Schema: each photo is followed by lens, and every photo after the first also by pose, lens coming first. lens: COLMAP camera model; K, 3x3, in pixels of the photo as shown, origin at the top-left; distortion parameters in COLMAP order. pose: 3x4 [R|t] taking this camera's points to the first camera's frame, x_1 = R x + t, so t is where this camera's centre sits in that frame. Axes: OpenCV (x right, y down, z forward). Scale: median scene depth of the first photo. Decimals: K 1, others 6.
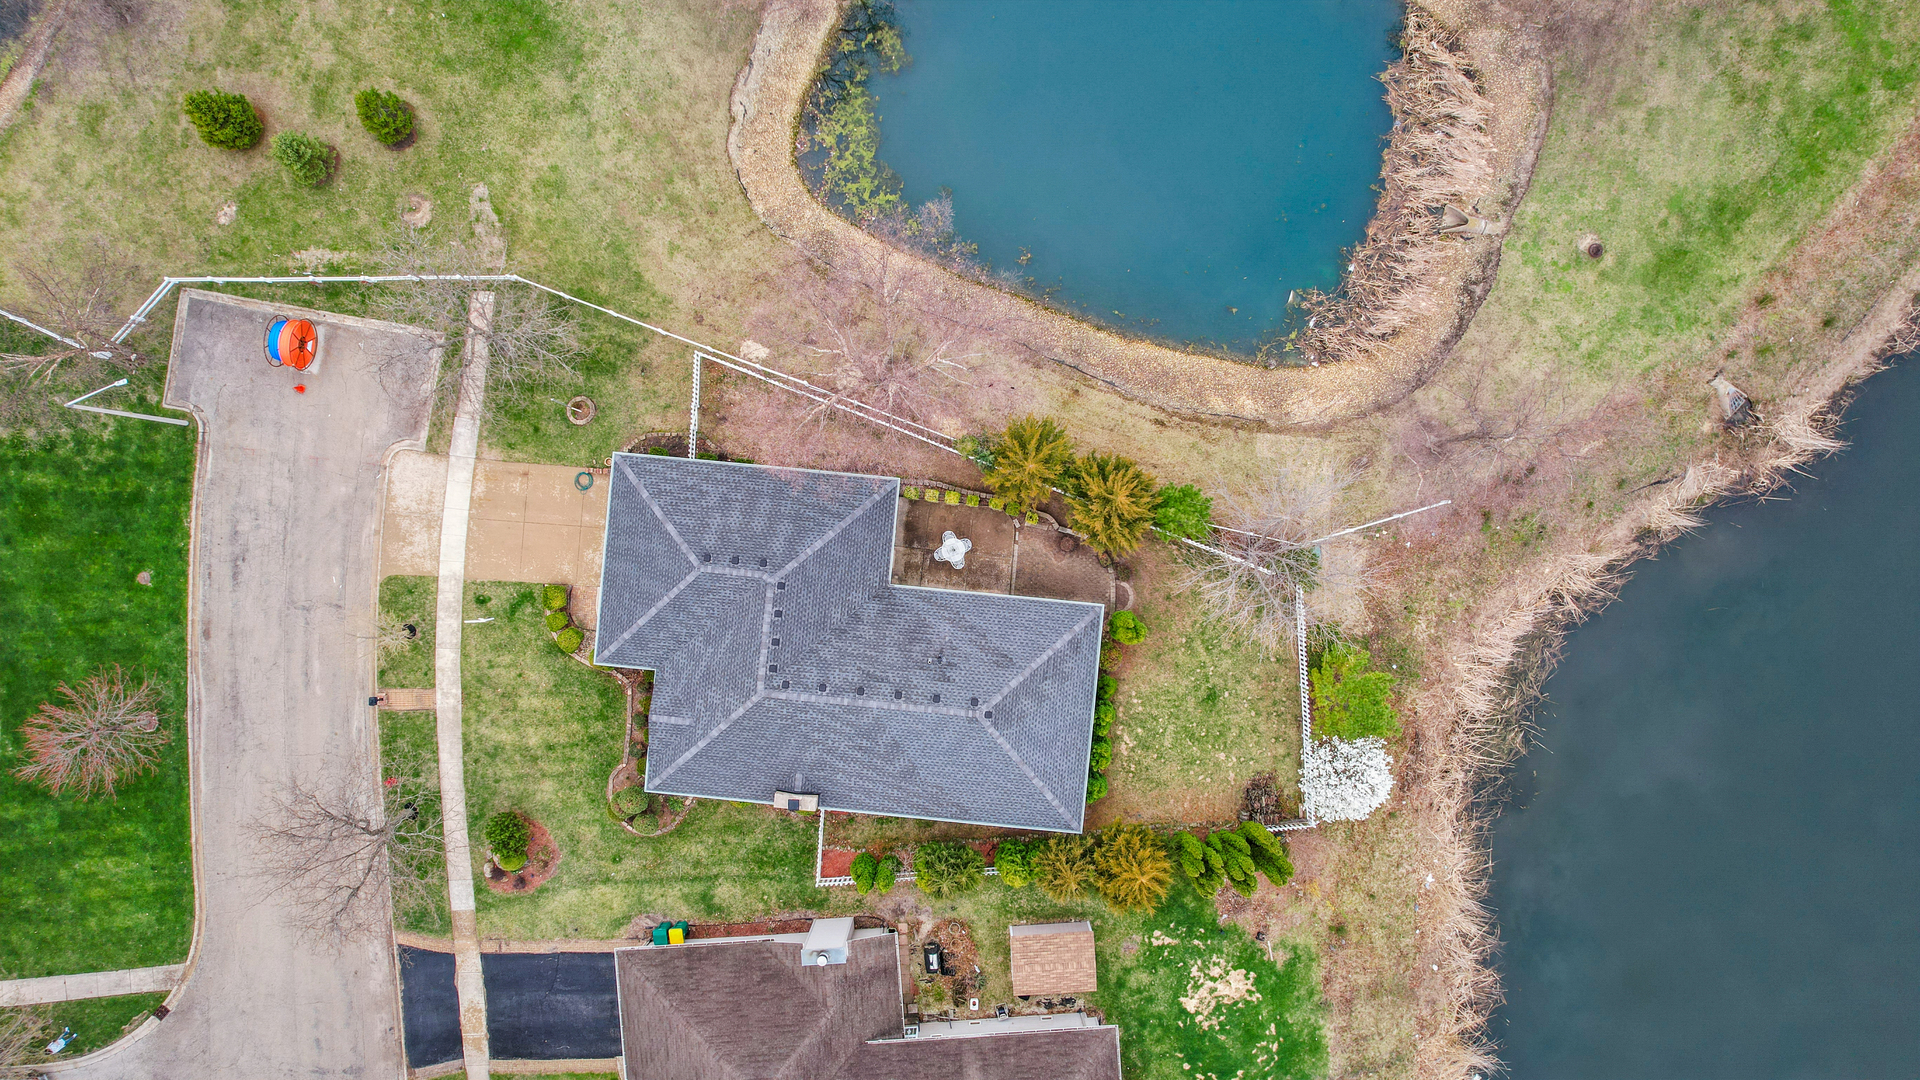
lens RADIAL K [[1240.5, 0, 961.4], [0, 1240.5, 535.8], [0, 0, 1]] dist [-0.043295, 0.008802]
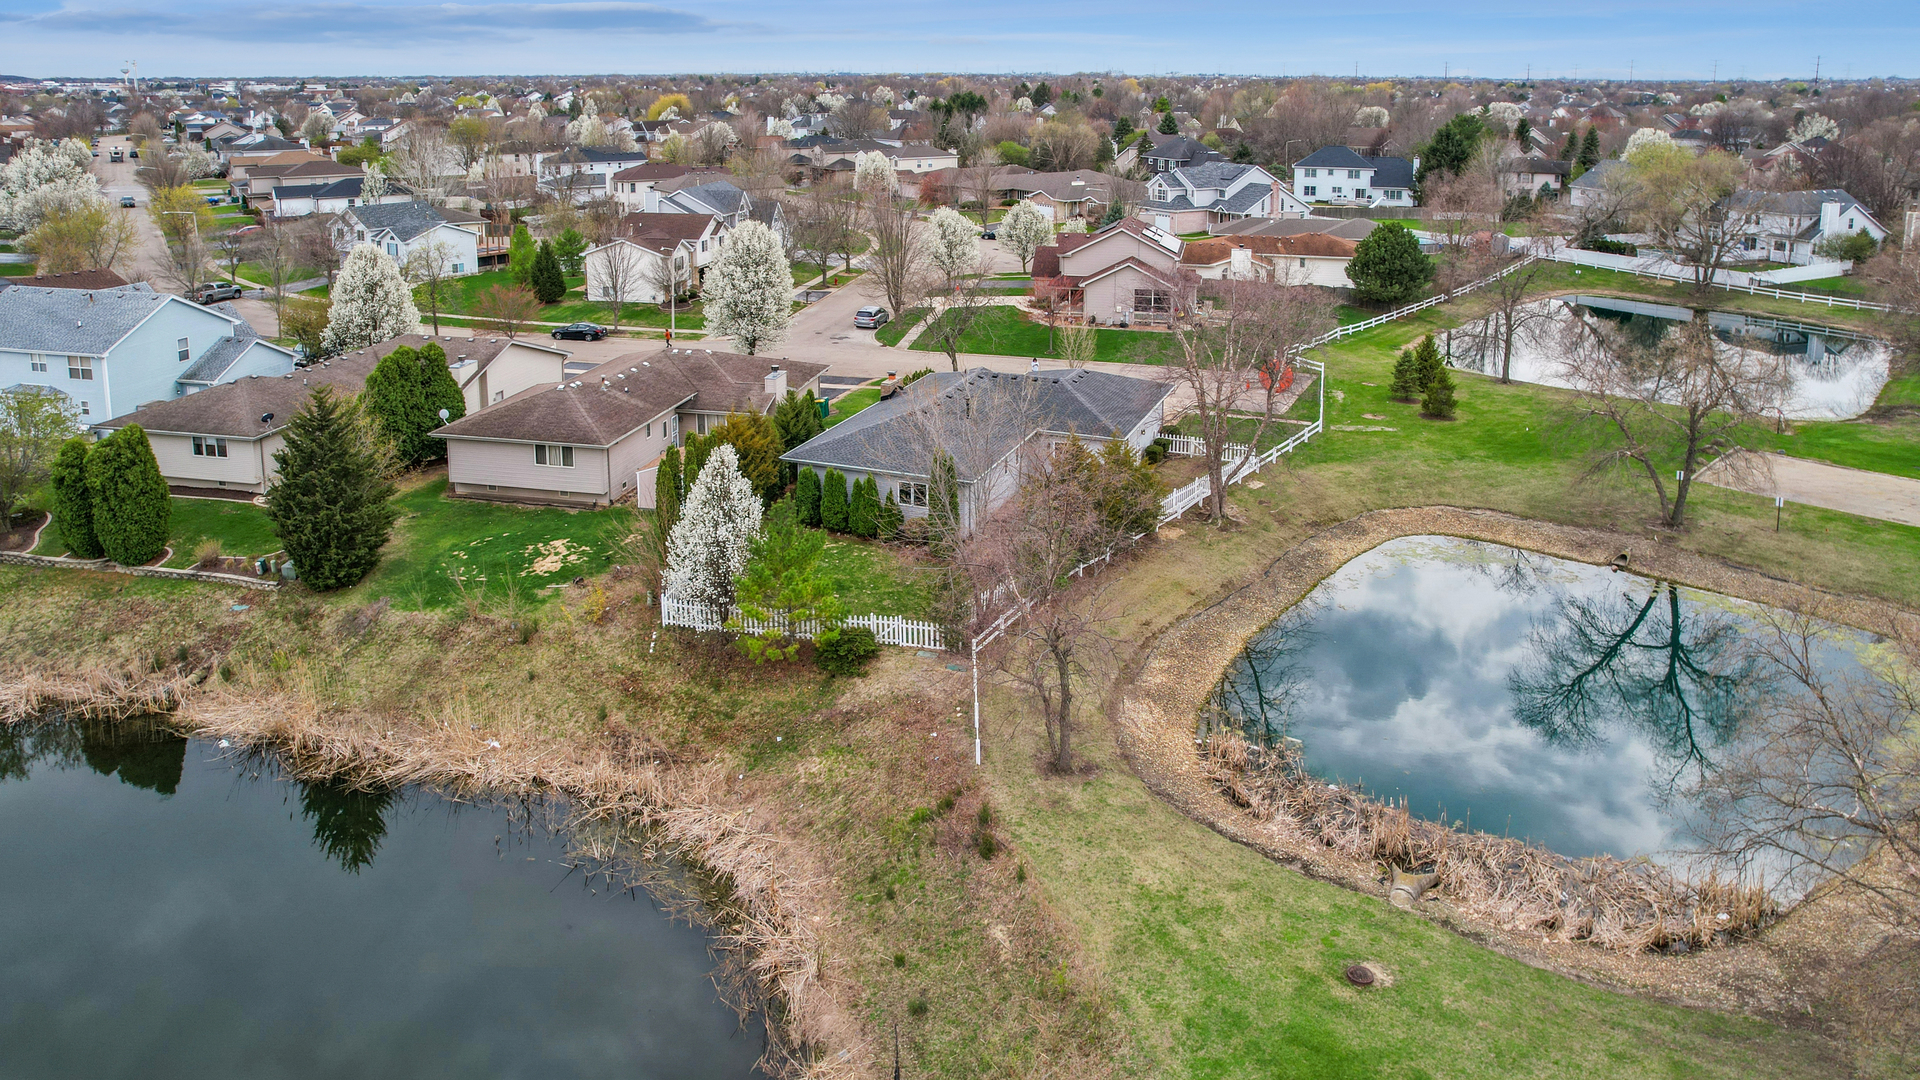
lens RADIAL K [[1240.5, 0, 958.3], [0, 1240.5, 539.3], [0, 0, 1]] dist [-0.043295, 0.008802]
pose [[-0.274880, 0.334860, -0.901282, 0.979118], [-0.961463, -0.090395, 0.259649, -0.186821], [0.005475, 0.937922, 0.346803, 0.640767]]
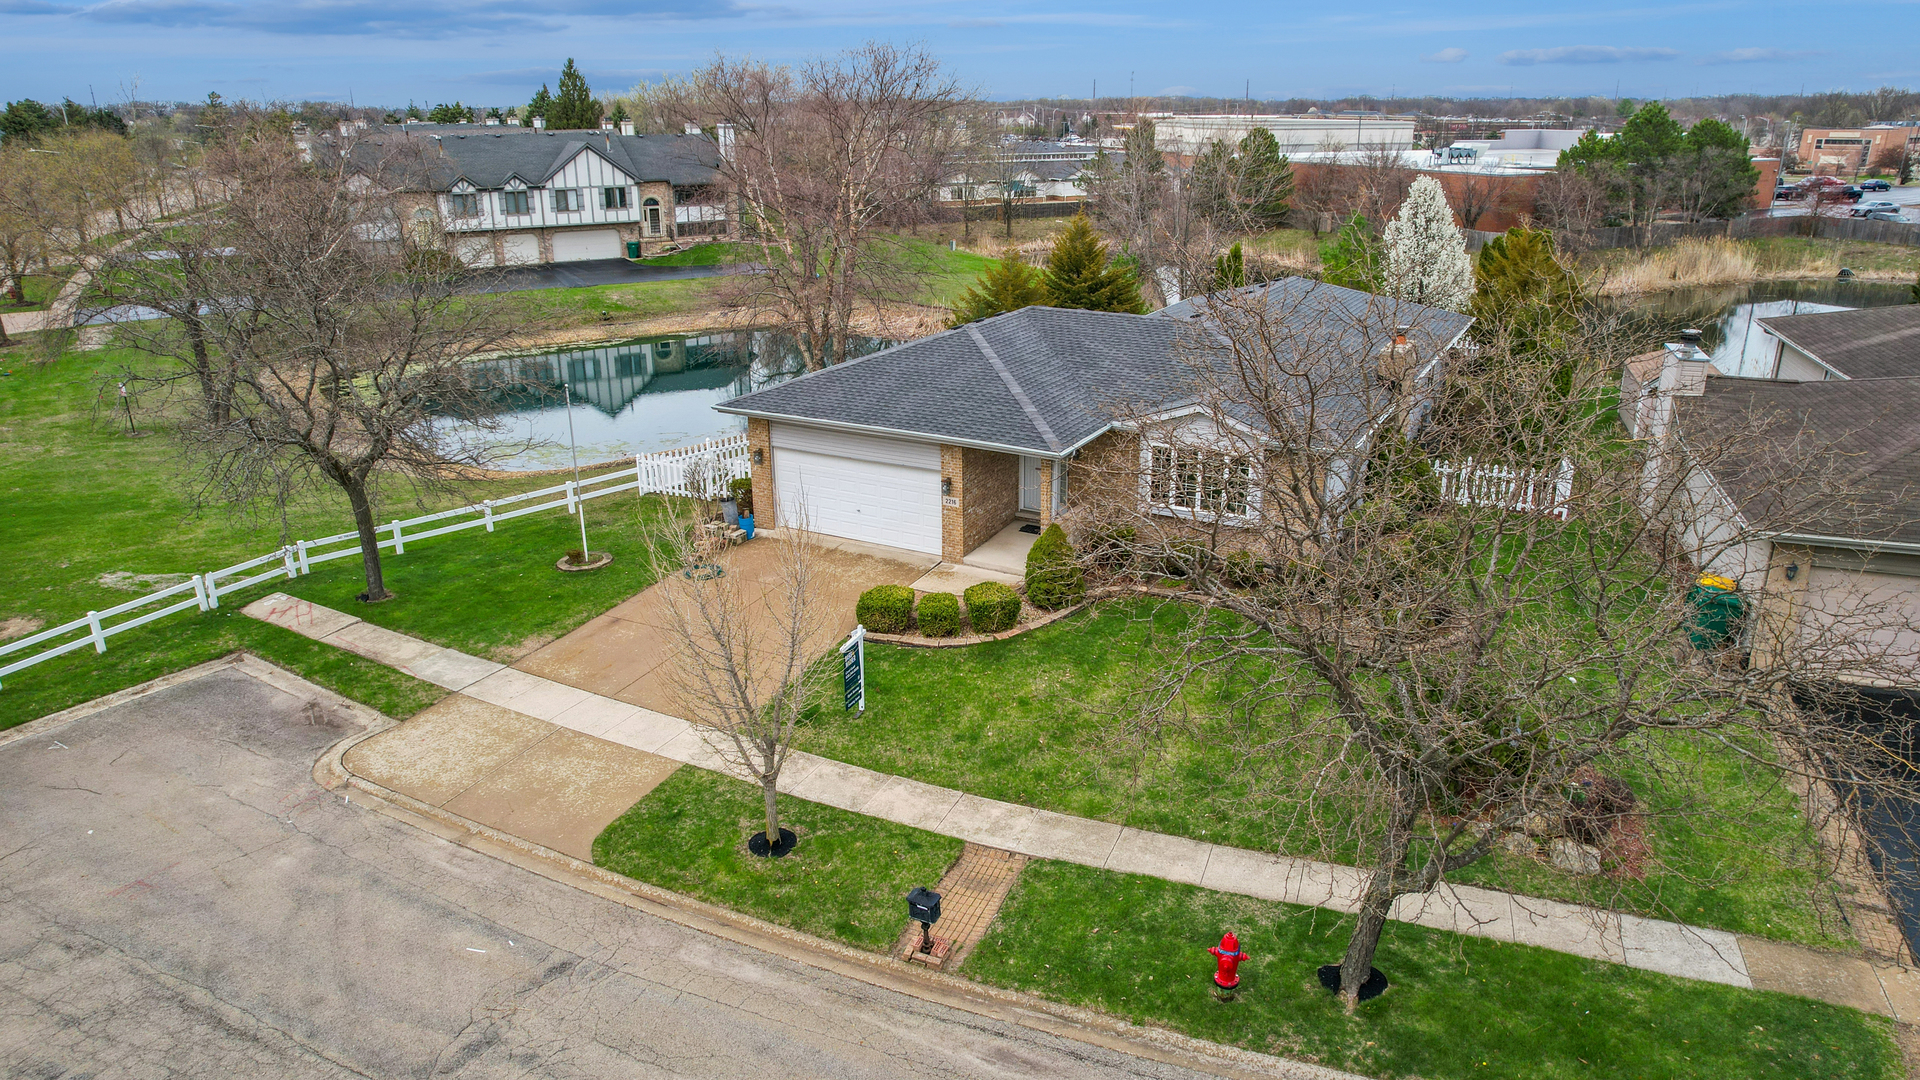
lens RADIAL K [[1240.5, 0, 959.7], [0, 1240.5, 543.5], [0, 0, 1]] dist [-0.043295, 0.008802]
pose [[0.399340, -0.307608, 0.863658, -0.684691], [0.916695, 0.119540, -0.381287, 0.236631], [0.014046, 0.943974, 0.329720, 0.819378]]
